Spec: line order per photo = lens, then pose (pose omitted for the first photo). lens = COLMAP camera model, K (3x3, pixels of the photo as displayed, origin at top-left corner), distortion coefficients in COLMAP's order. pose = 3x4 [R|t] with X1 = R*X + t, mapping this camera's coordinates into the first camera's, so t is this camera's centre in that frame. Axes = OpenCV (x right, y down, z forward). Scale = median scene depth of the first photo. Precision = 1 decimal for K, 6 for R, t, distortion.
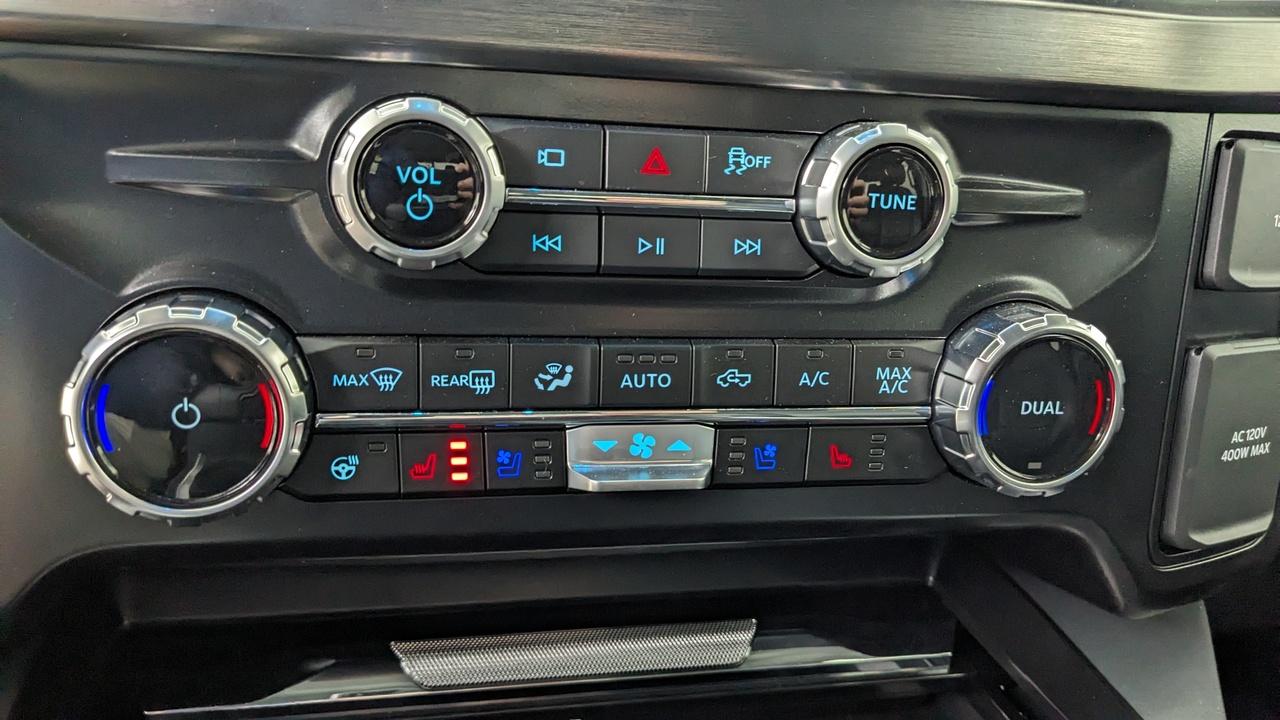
lens RADIAL K [[1011.5, 0, 642.3], [0, 1011.5, 363.5], [0, 0, 1]] dist [0.024641, -0.004064]
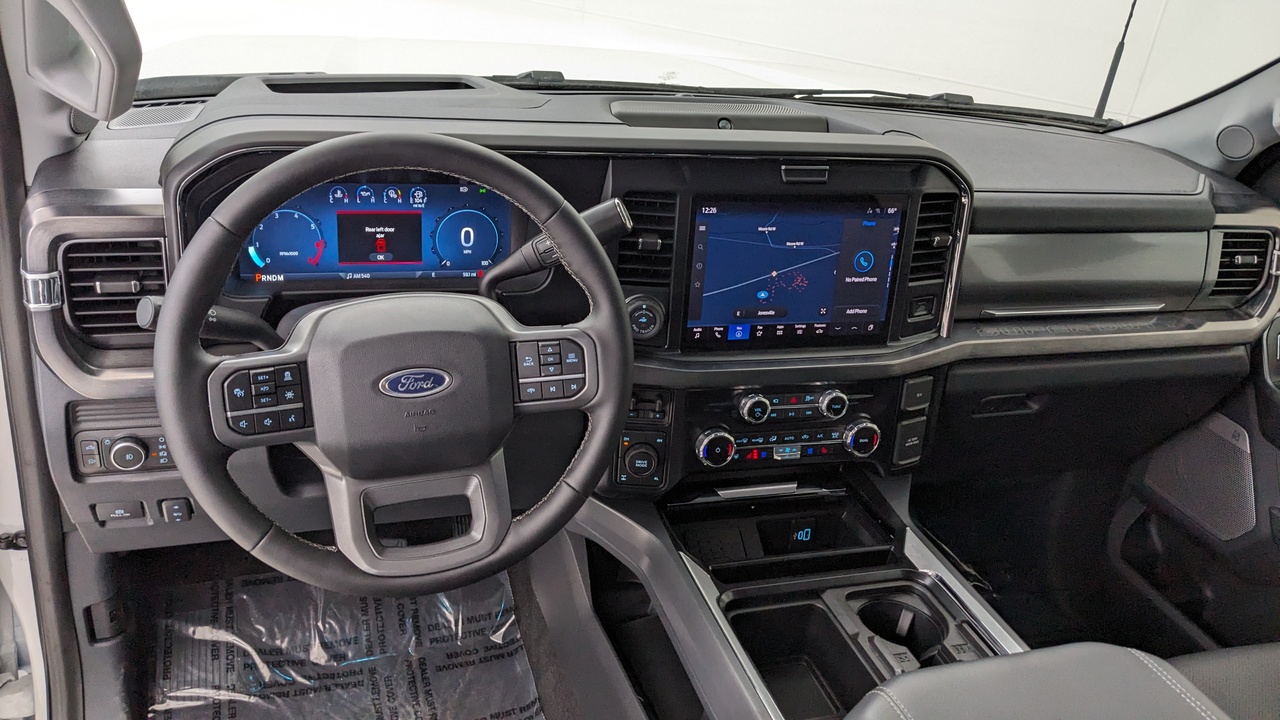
lens RADIAL K [[1011.5, 0, 635.2], [0, 1011.5, 352.7], [0, 0, 1]] dist [0.024641, -0.004064]
pose [[0.996948, -0.003585, 0.077989, -1.127144], [-0.006297, 0.991997, 0.126103, -1.015372], [-0.077817, -0.126209, 0.988947, -3.824237]]
